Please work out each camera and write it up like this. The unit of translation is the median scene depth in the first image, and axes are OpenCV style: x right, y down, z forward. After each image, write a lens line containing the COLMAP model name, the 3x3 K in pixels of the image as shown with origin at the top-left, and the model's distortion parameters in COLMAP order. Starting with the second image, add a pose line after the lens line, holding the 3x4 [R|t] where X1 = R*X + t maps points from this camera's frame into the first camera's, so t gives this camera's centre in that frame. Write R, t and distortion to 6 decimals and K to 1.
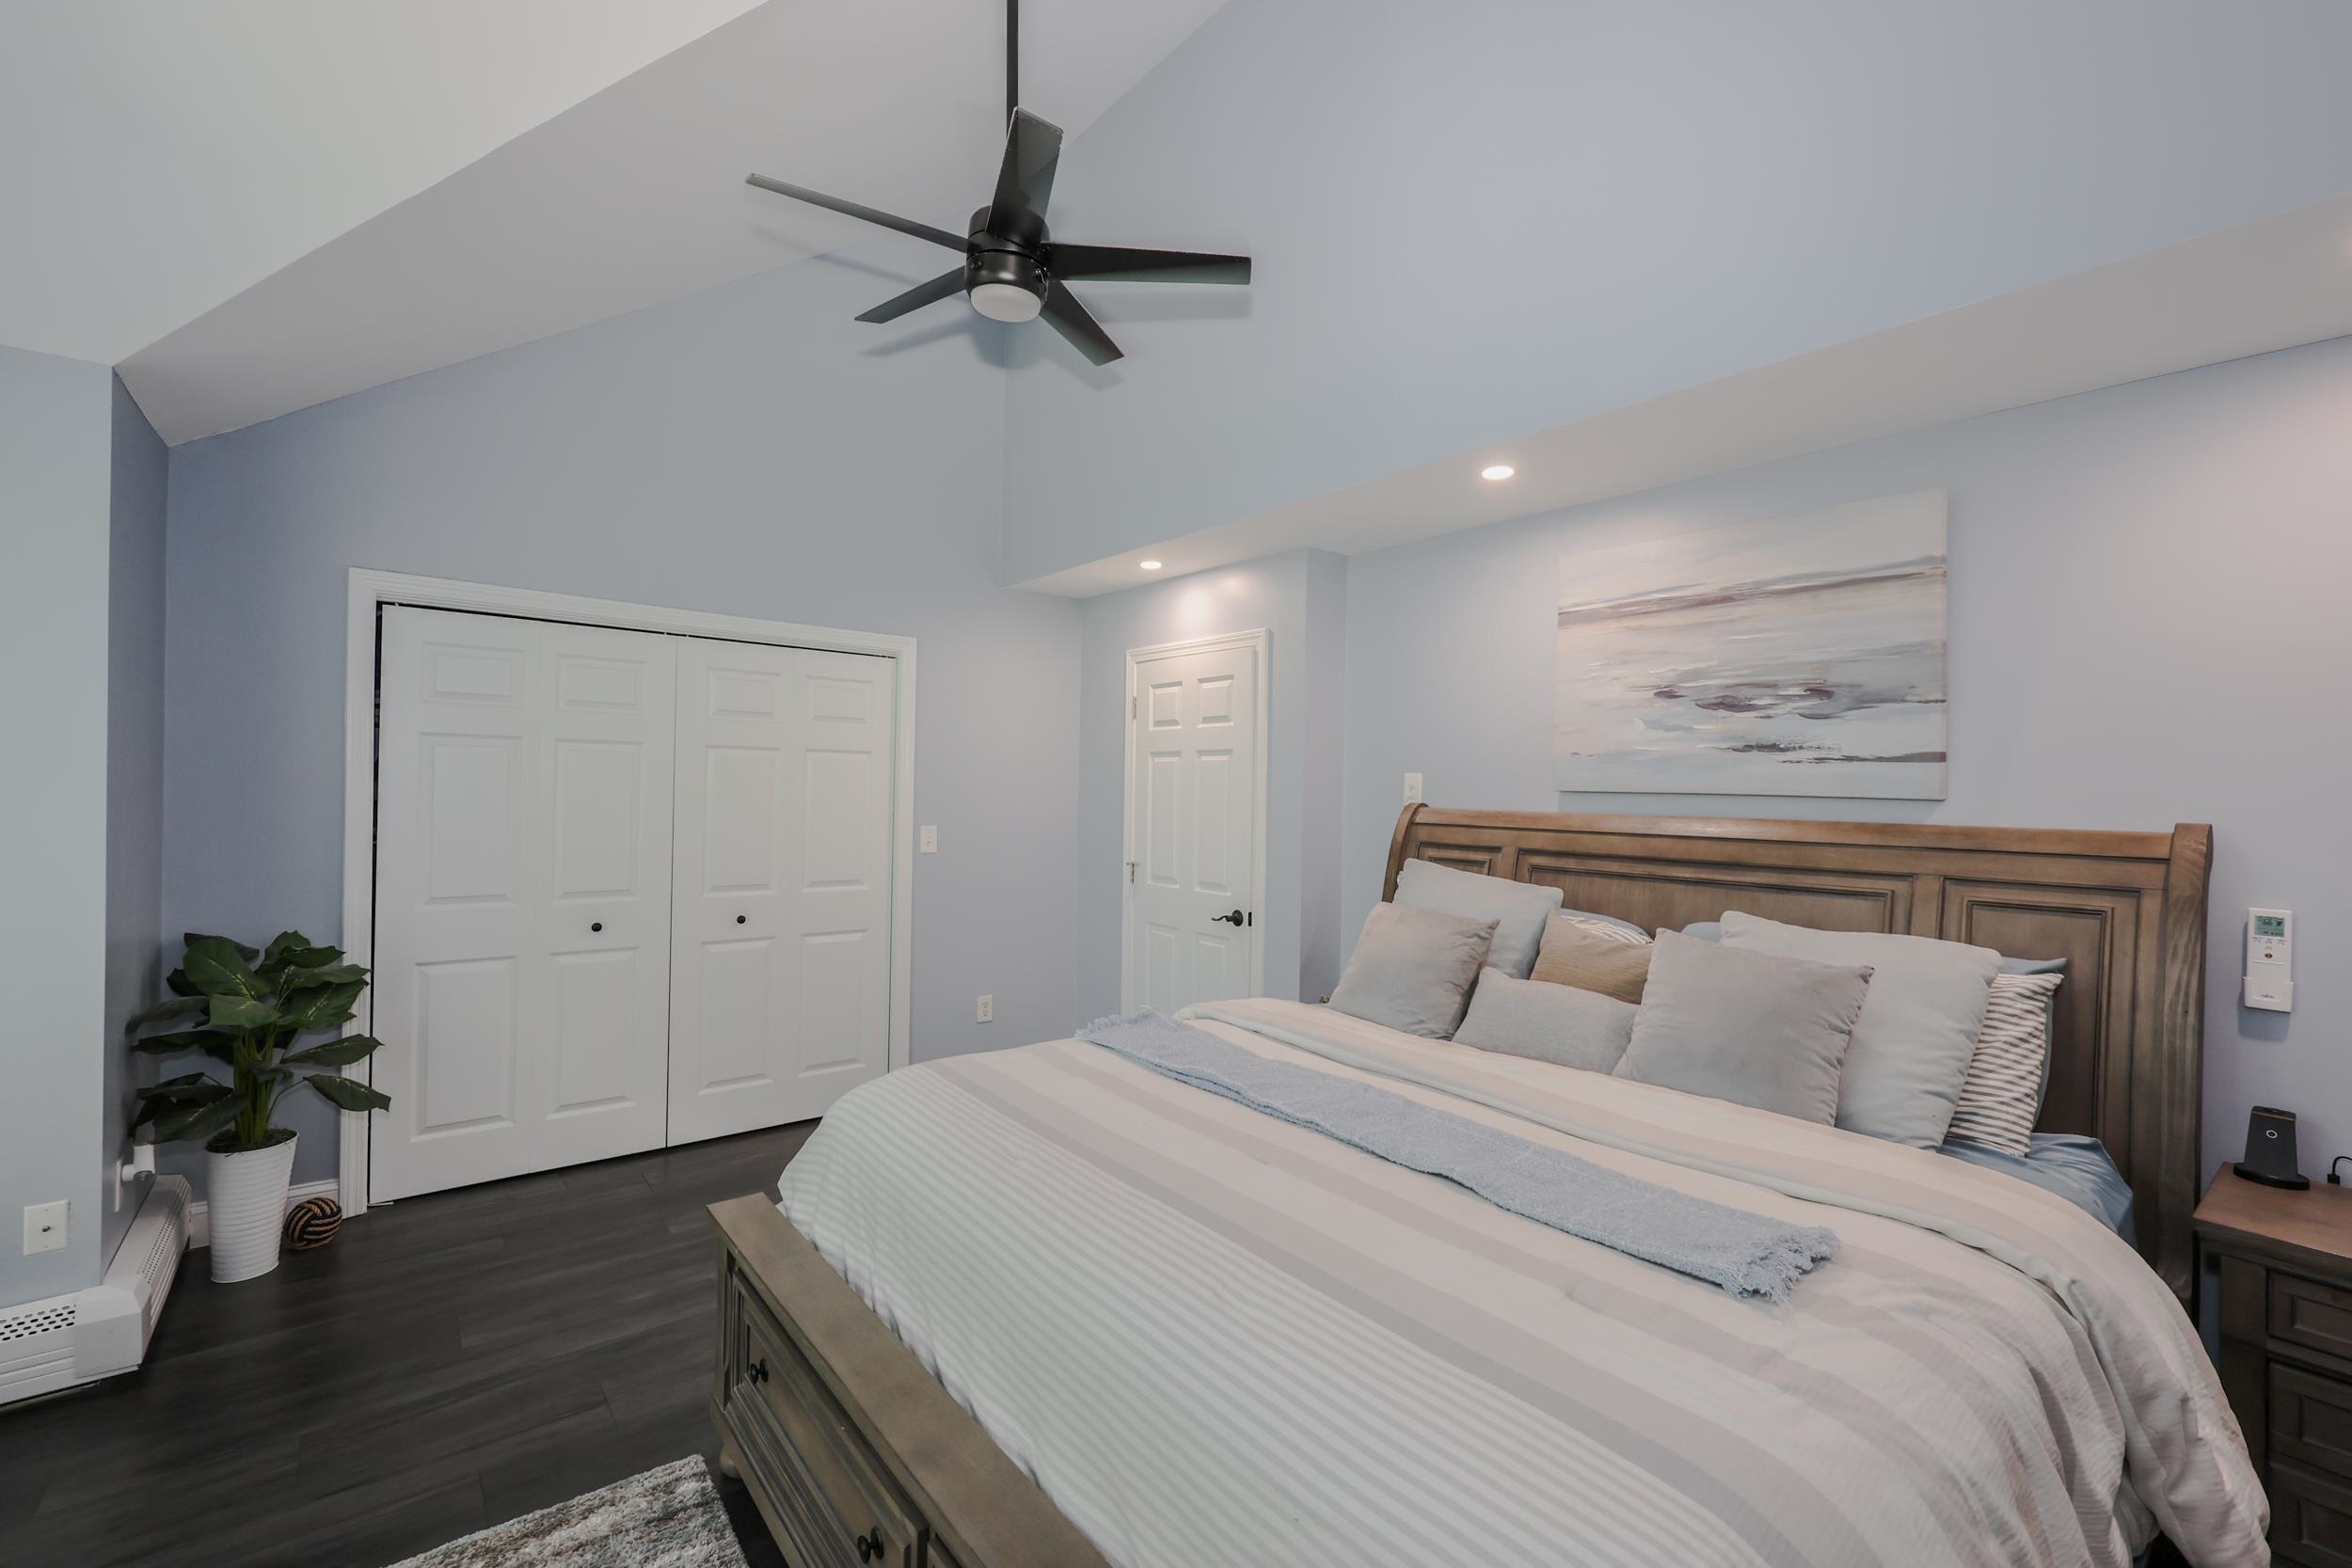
lens RADIAL K [[973.6, 0, 1164.9], [0, 973.6, 795.7], [0, 0, 1]] dist [0.007676, 0.000085]
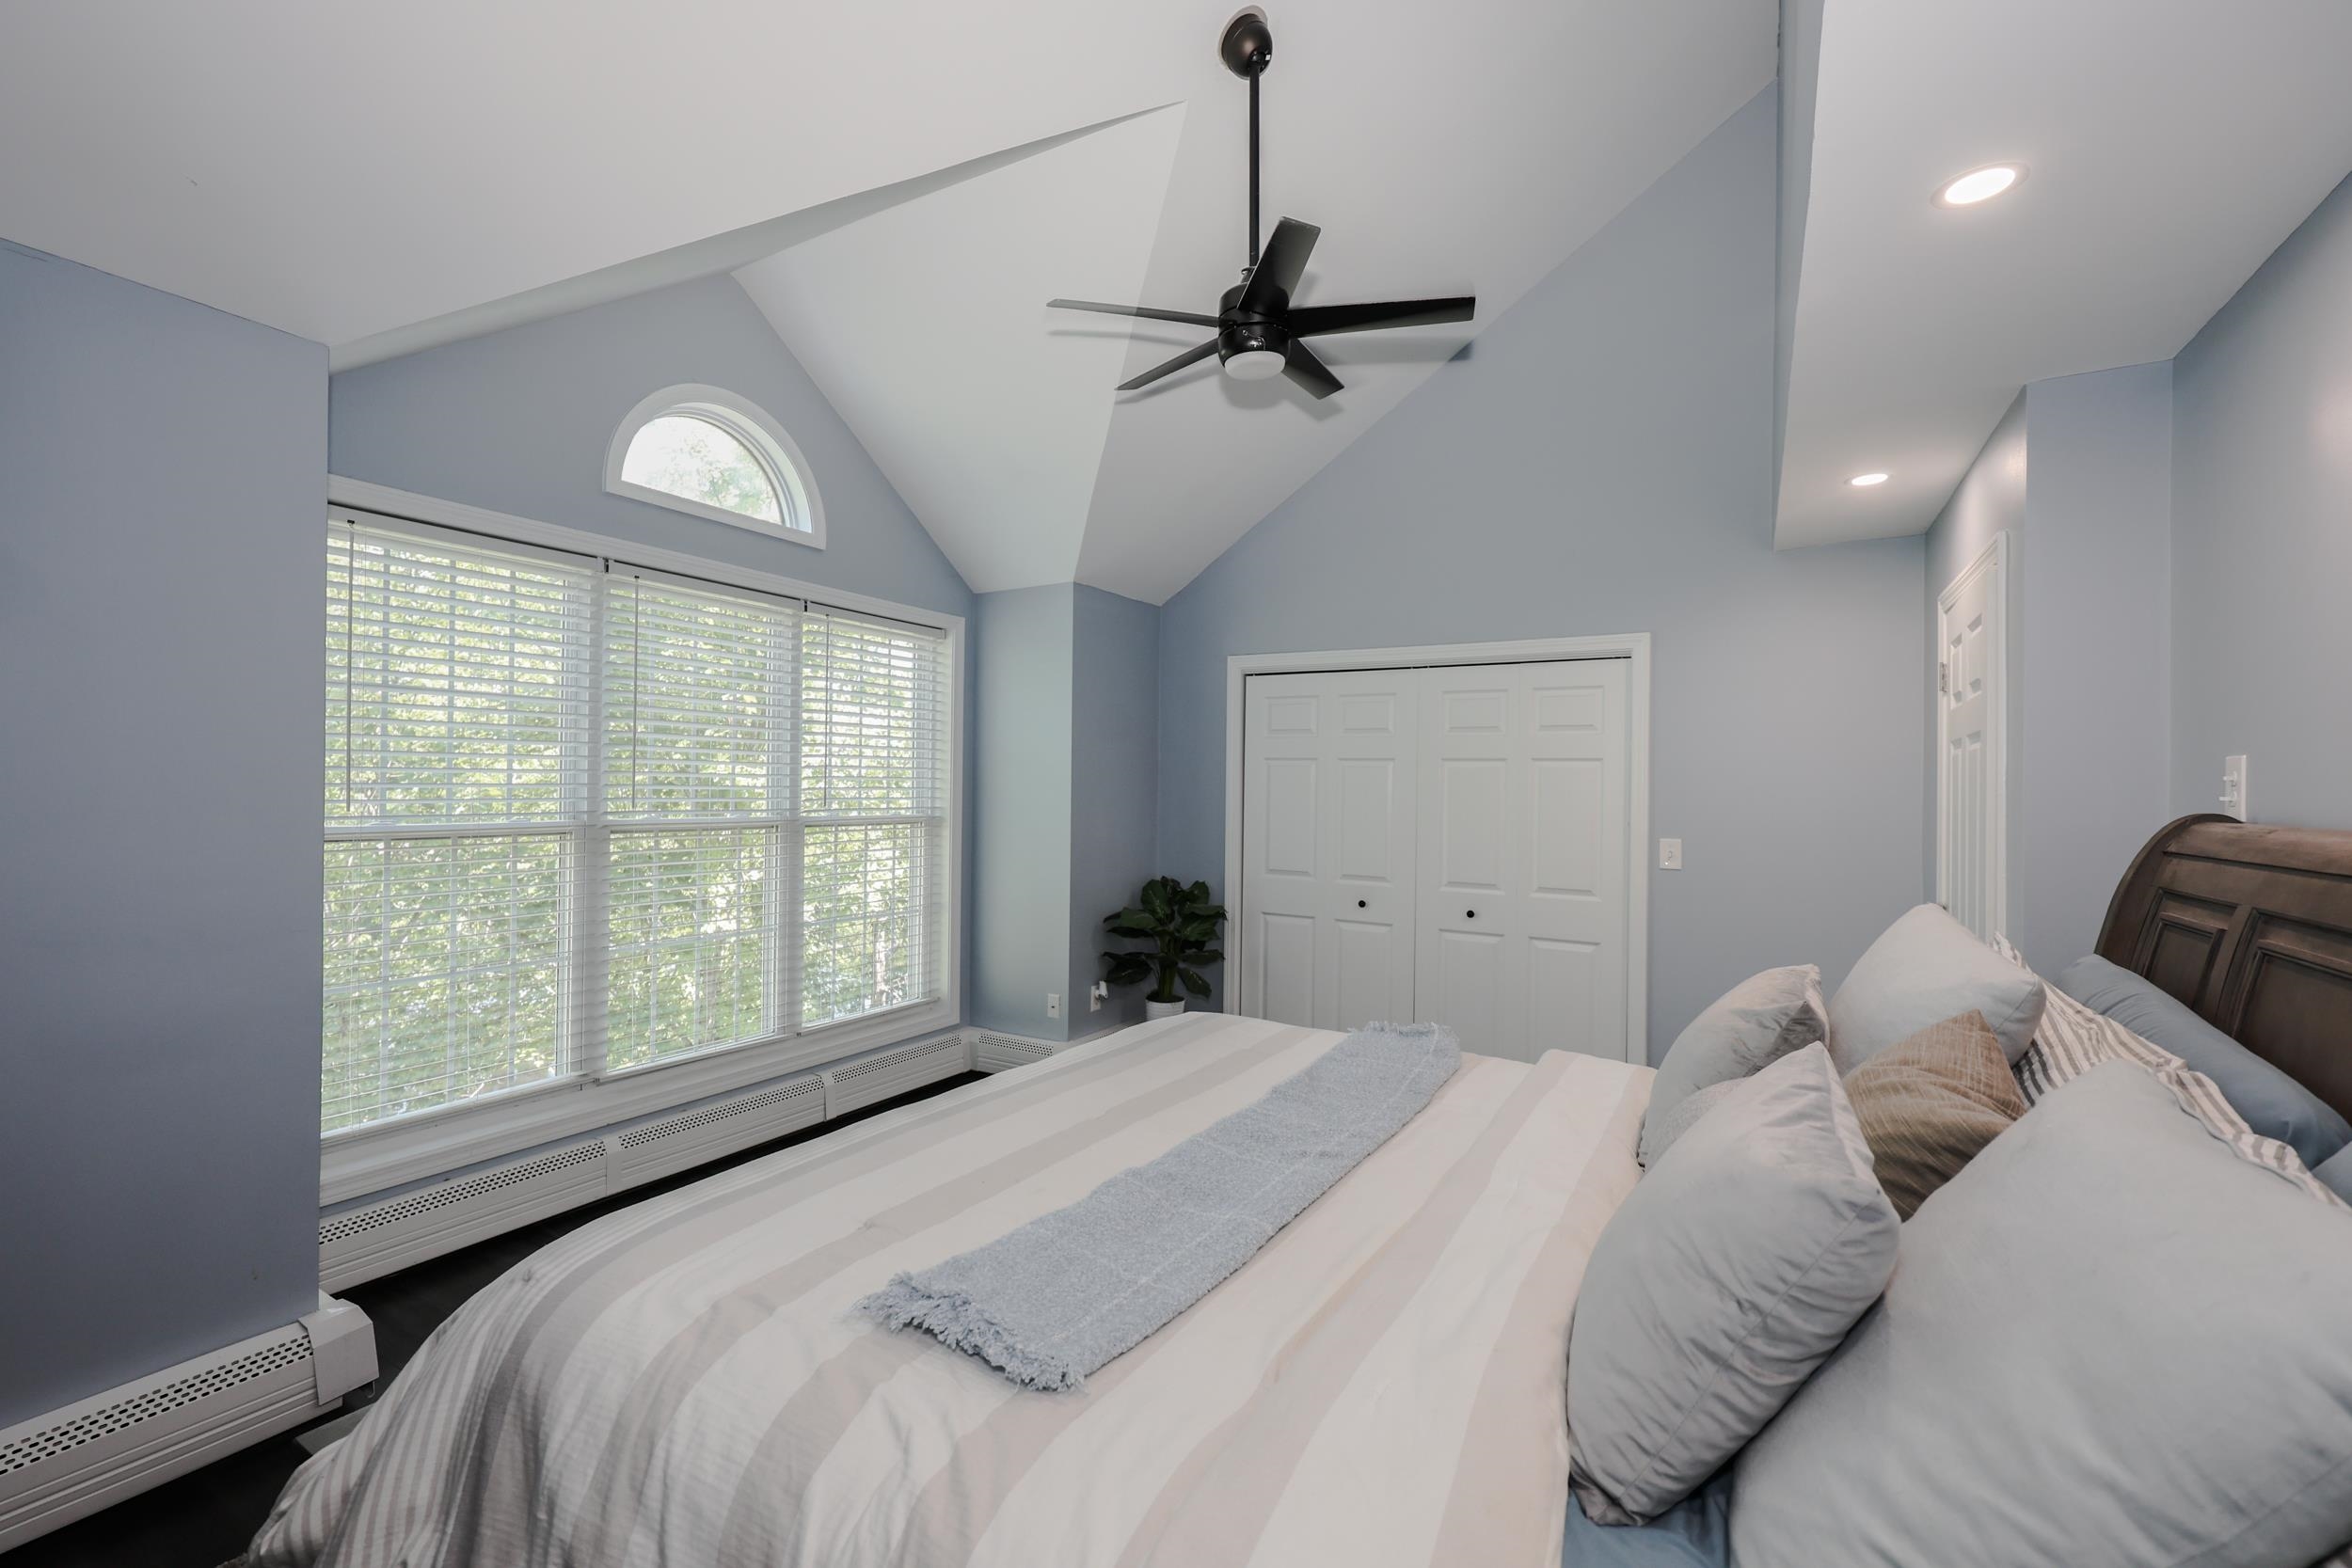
lens RADIAL K [[992.5, 0, 1194.3], [0, 992.5, 777.7], [0, 0, 1]] dist [0.001874, 0.000214]
pose [[0.354751, -0.021702, -0.934709, 0.763713], [-0.017475, 0.999402, -0.029836, 0.016456], [0.934797, 0.026918, 0.354160, 0.445876]]
